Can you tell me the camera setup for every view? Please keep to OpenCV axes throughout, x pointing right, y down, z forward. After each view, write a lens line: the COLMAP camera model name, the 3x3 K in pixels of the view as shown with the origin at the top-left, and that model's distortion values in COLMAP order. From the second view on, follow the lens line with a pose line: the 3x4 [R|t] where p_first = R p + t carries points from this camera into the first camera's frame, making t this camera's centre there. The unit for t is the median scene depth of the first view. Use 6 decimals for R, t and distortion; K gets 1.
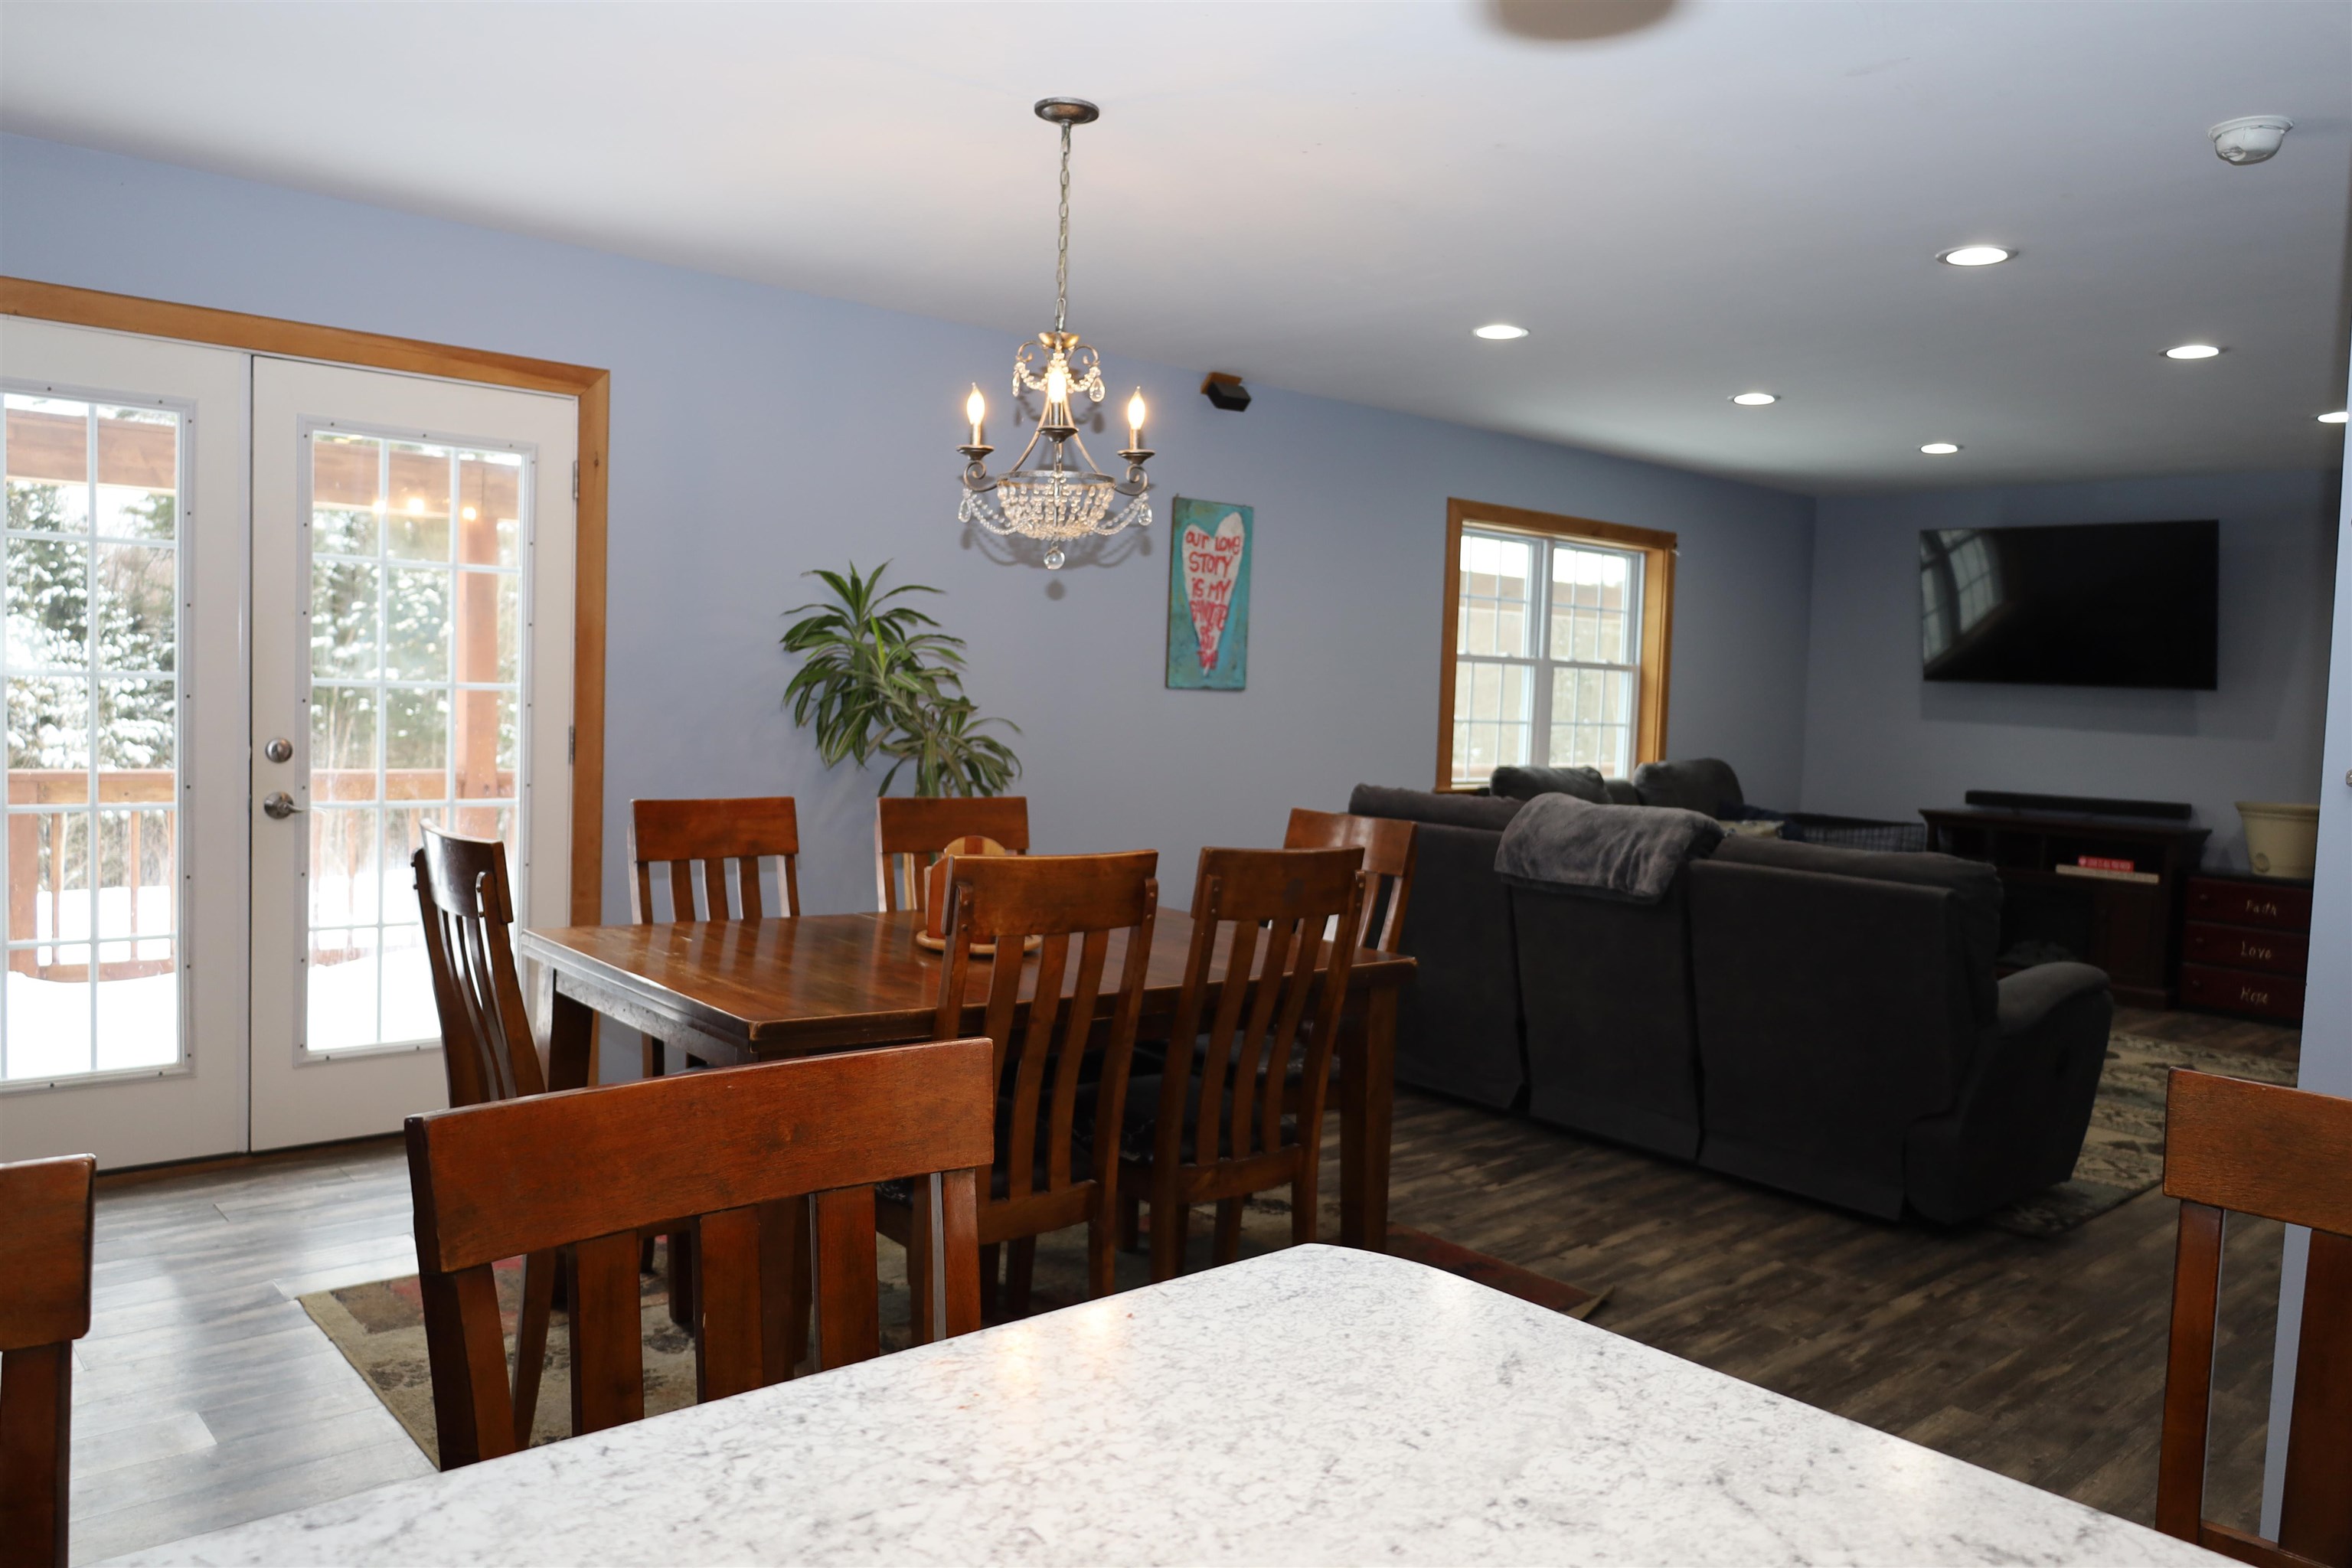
lens RADIAL K [[1681.0, 0, 1176.0], [0, 1681.0, 784.0], [0, 0, 1]] dist [-0.003288, 0.002082]
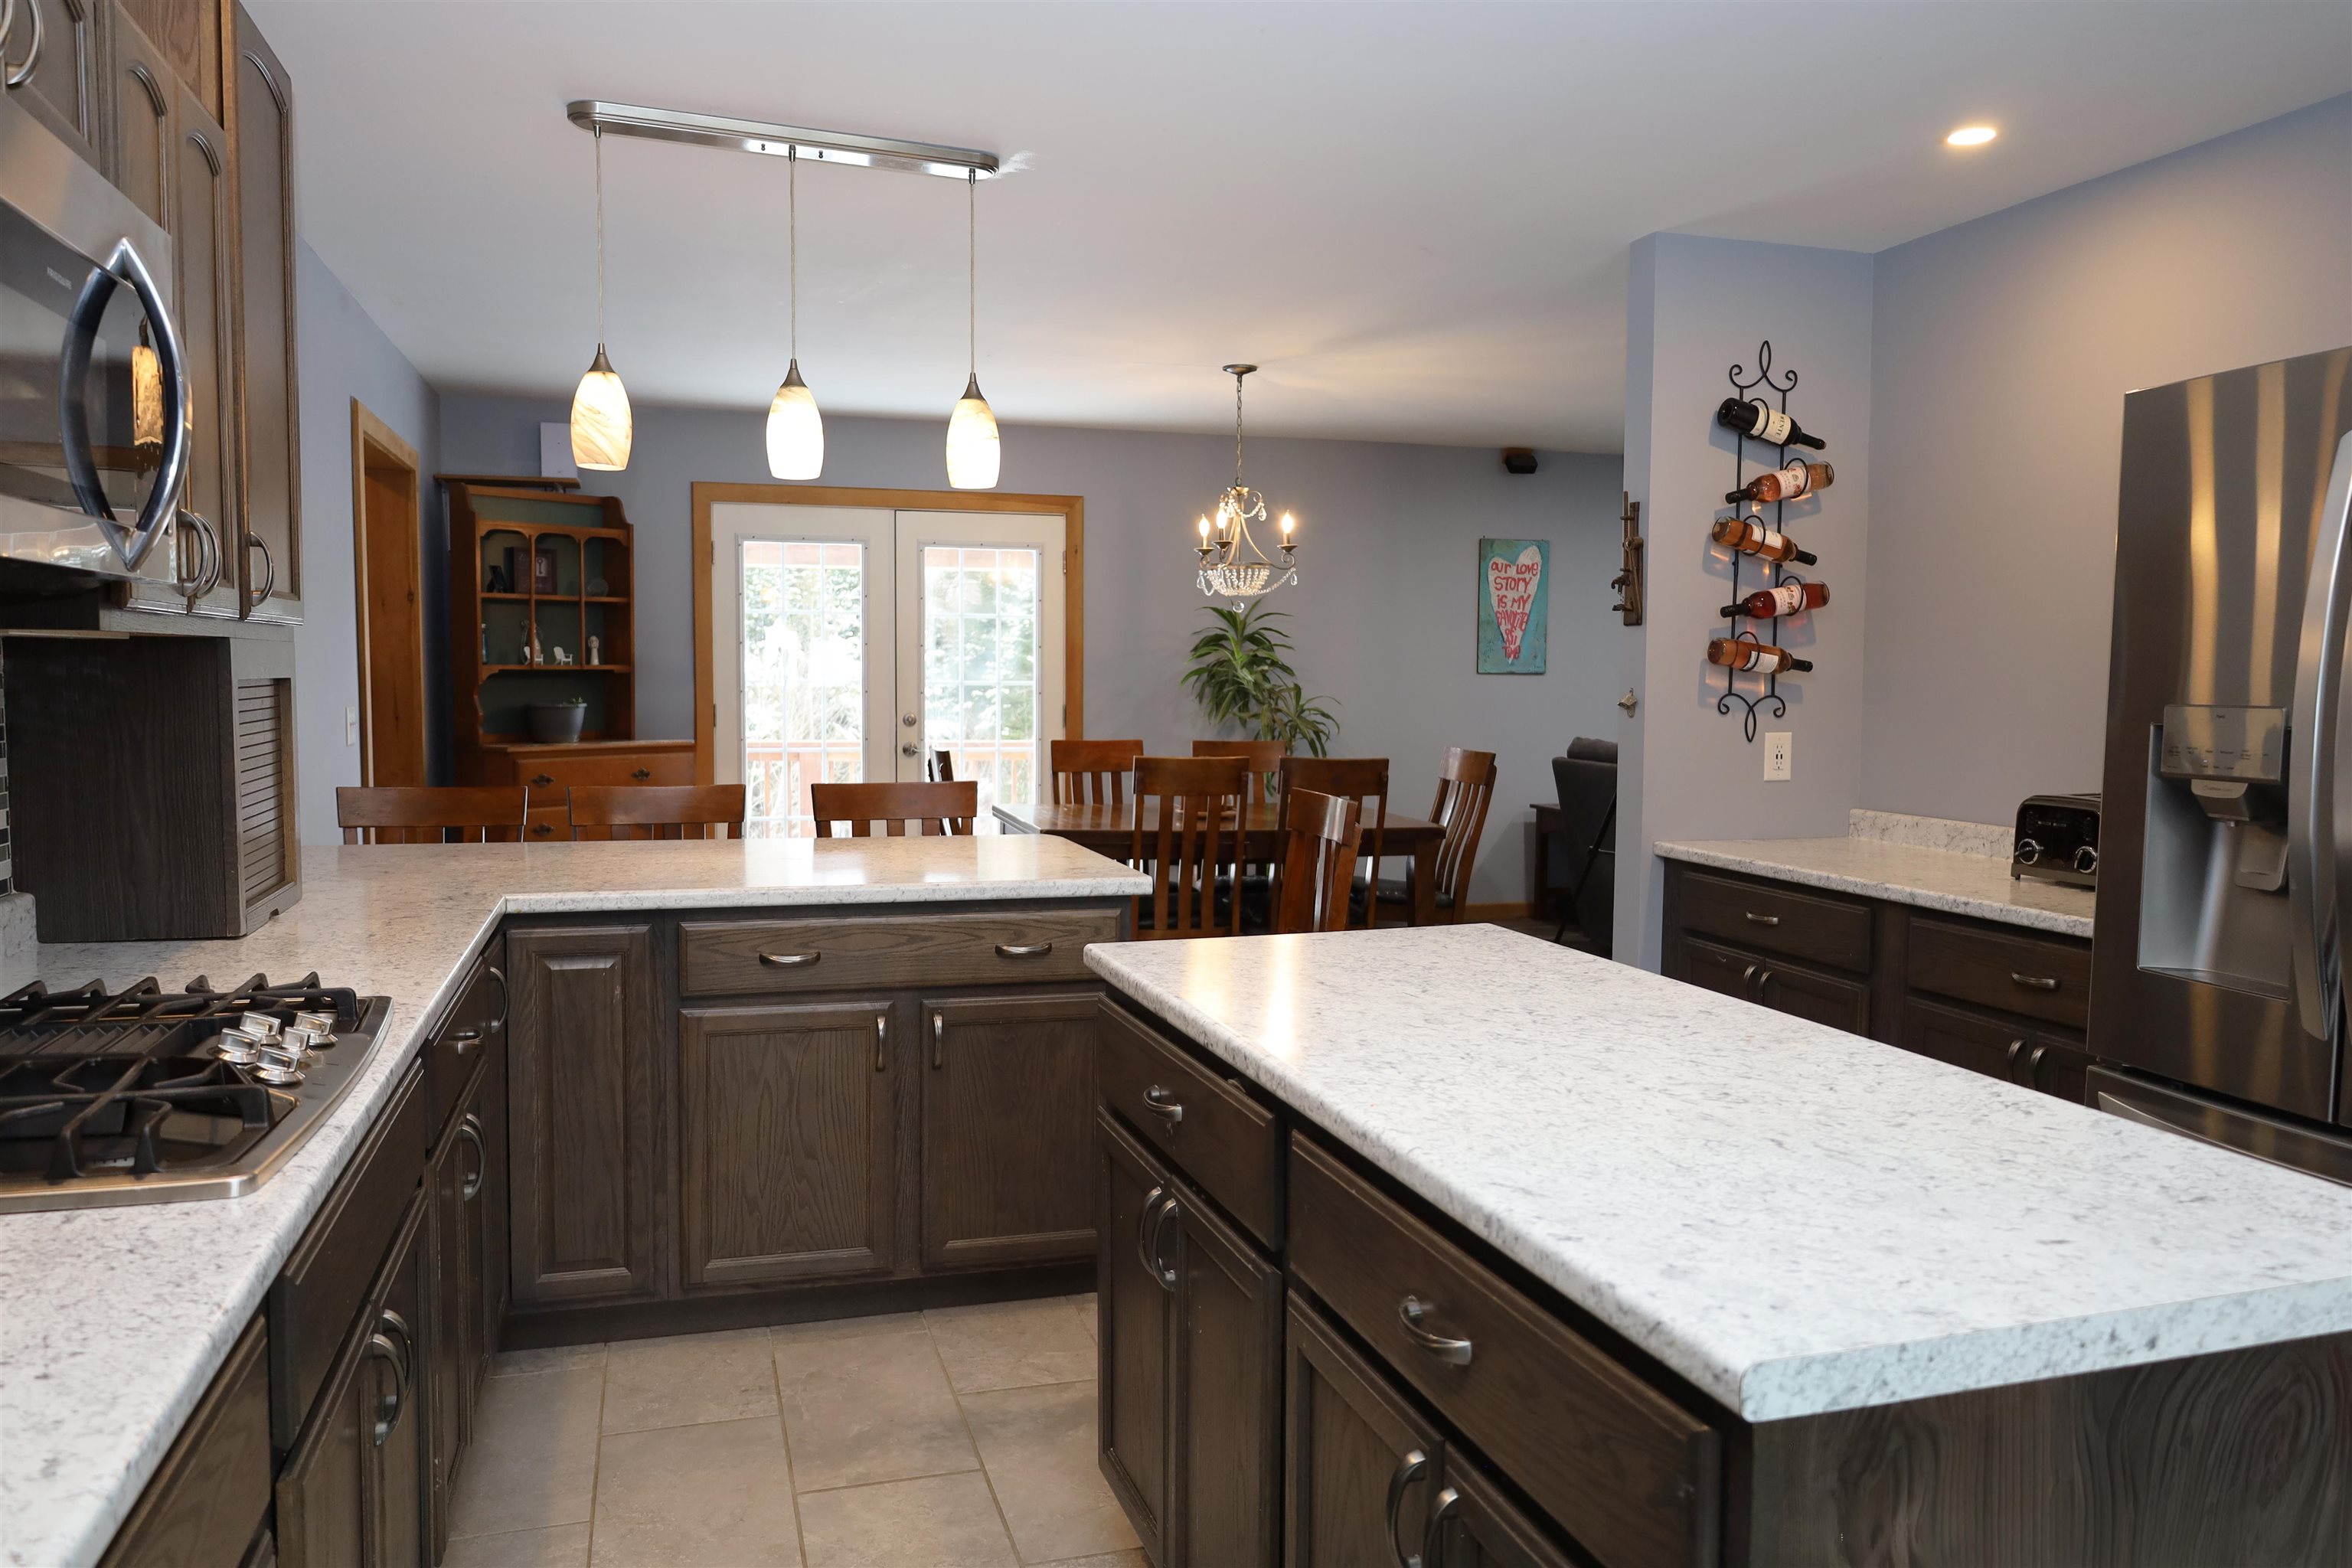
lens RADIAL K [[1681.0, 0, 1176.0], [0, 1681.0, 784.0], [0, 0, 1]] dist [-0.003288, 0.002082]
pose [[0.913938, 0.000814, -0.405852, 0.339873], [0.000835, 0.999992, 0.003885, 0.030802], [0.405852, -0.003890, 0.913931, -0.404007]]
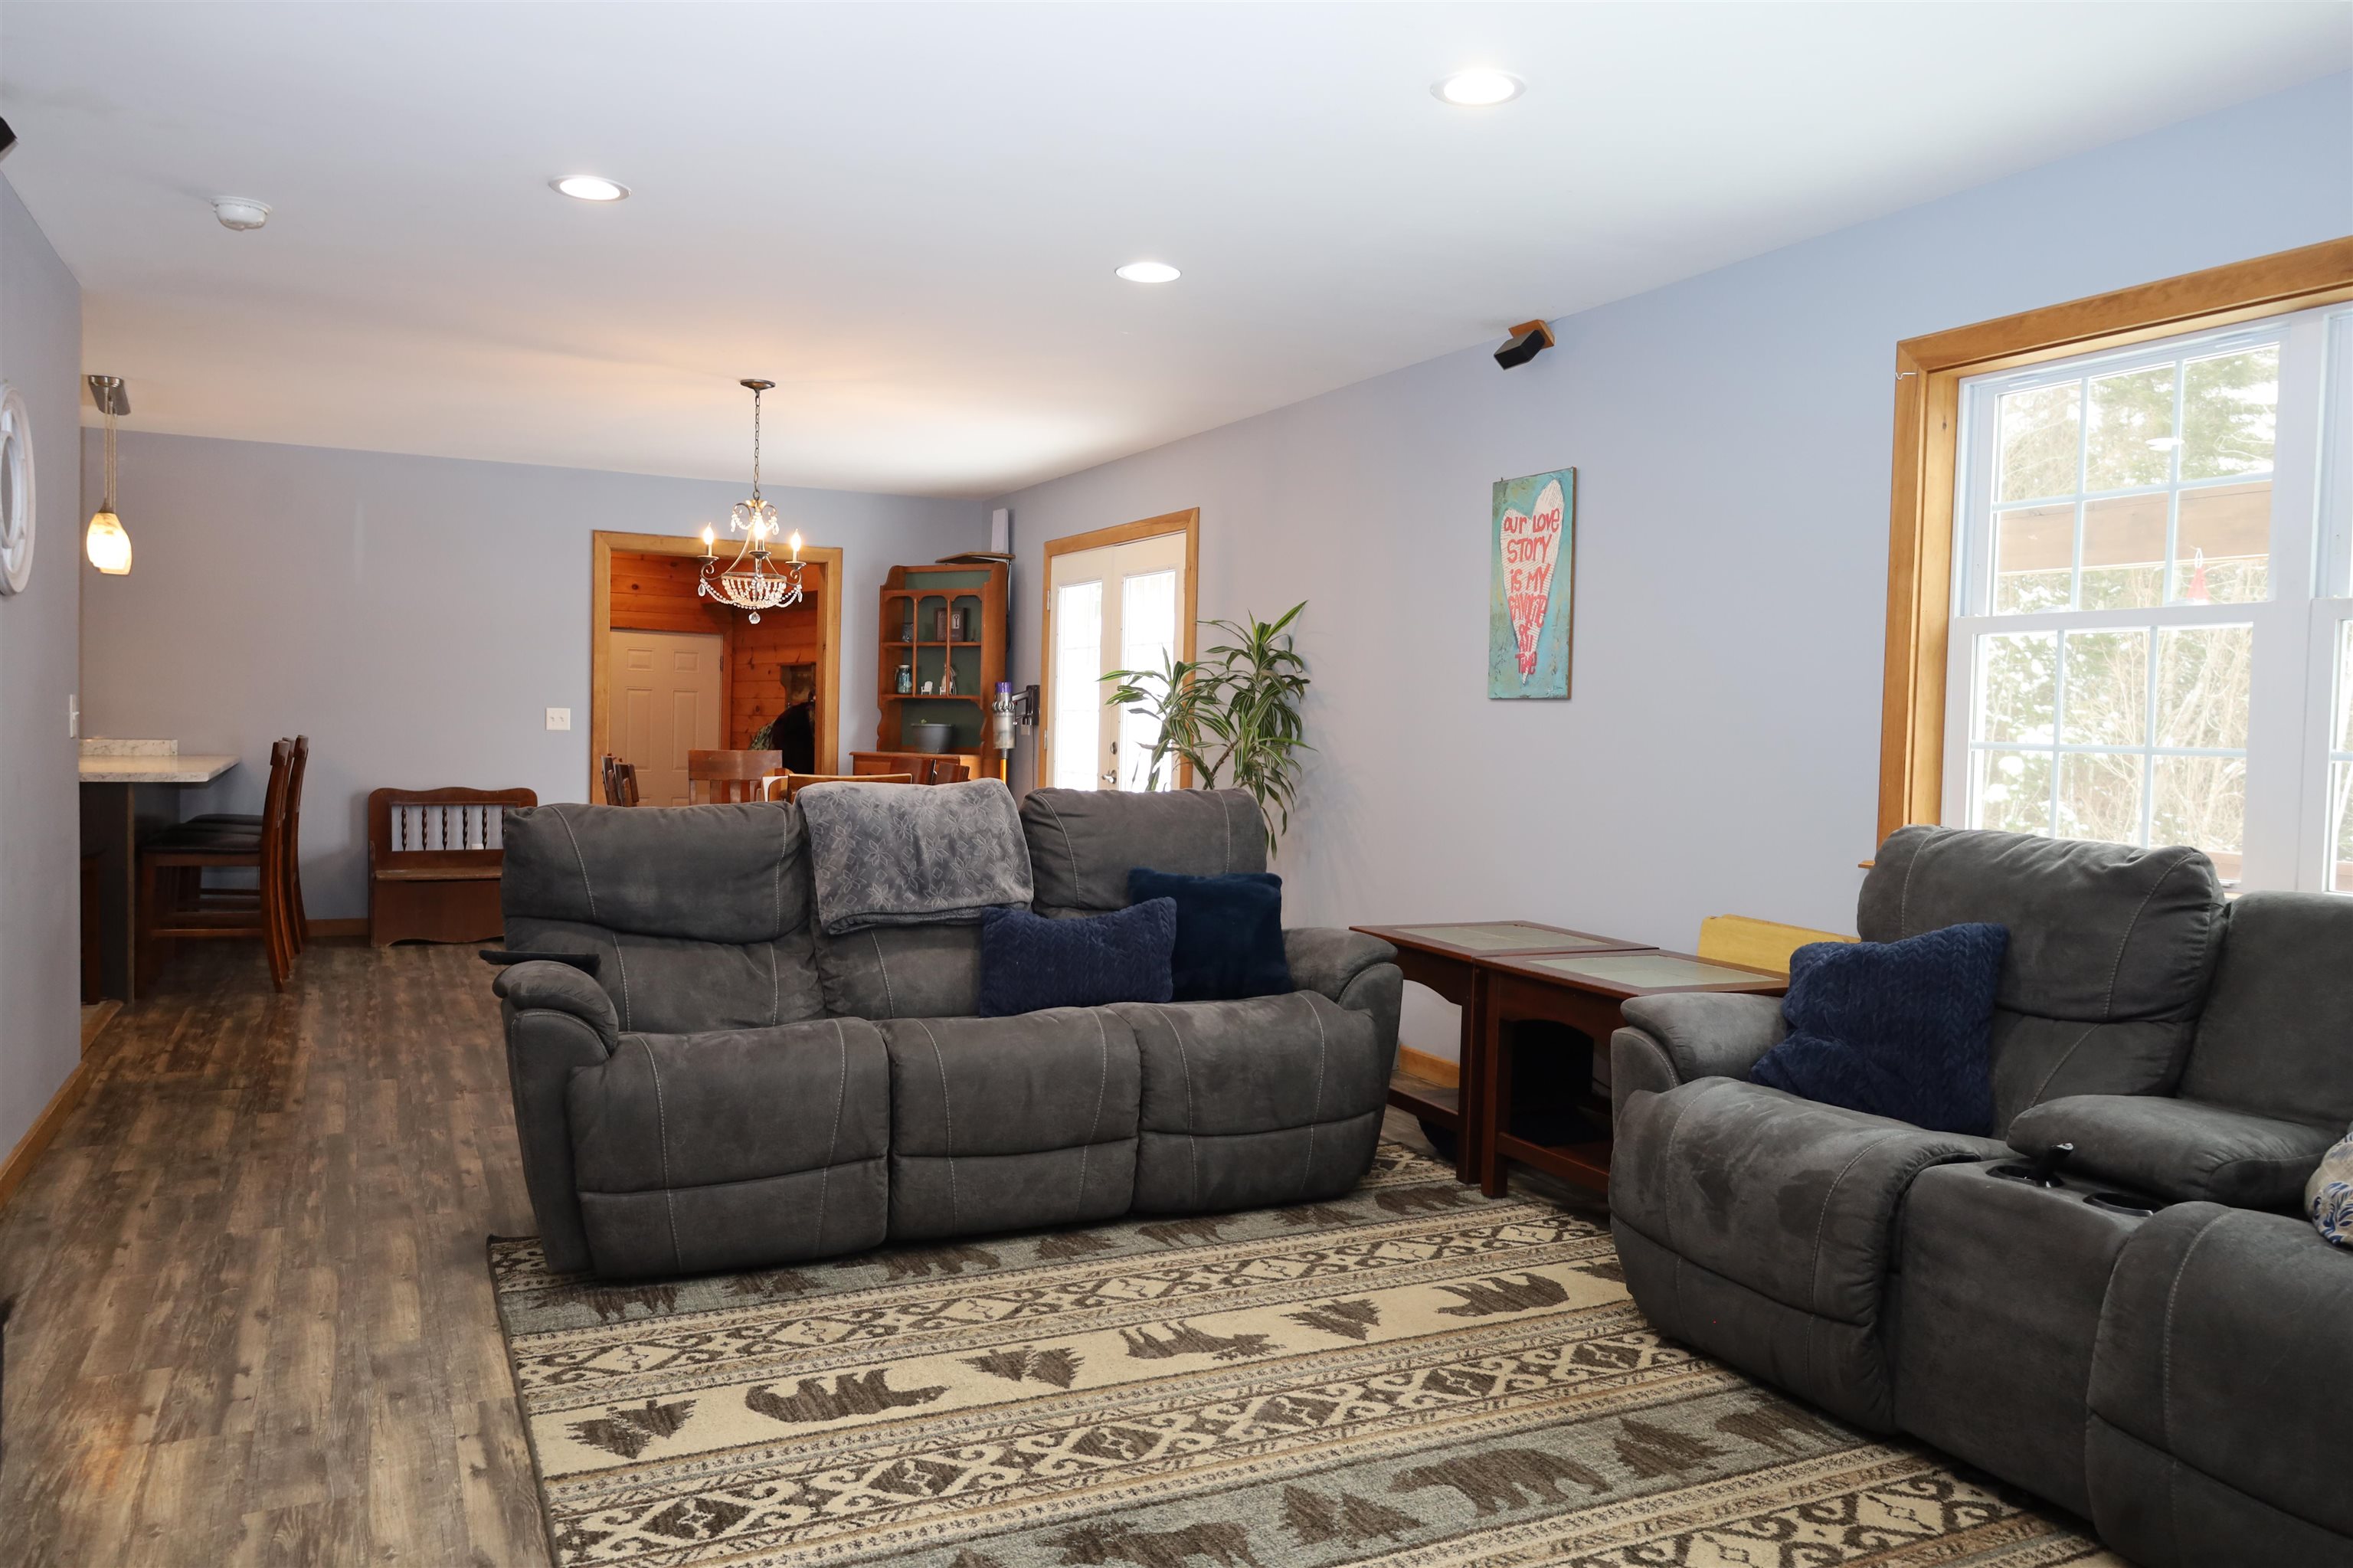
lens RADIAL K [[1632.8, 0, 1176.5], [0, 1632.8, 784.0], [0, 0, 1]] dist [-0.022473, -0.002899]
pose [[-0.260284, -0.003546, -0.965526, 0.866244], [-0.090994, 0.995633, 0.020873, -0.016164], [0.961235, 0.093290, -0.259470, 1.074562]]
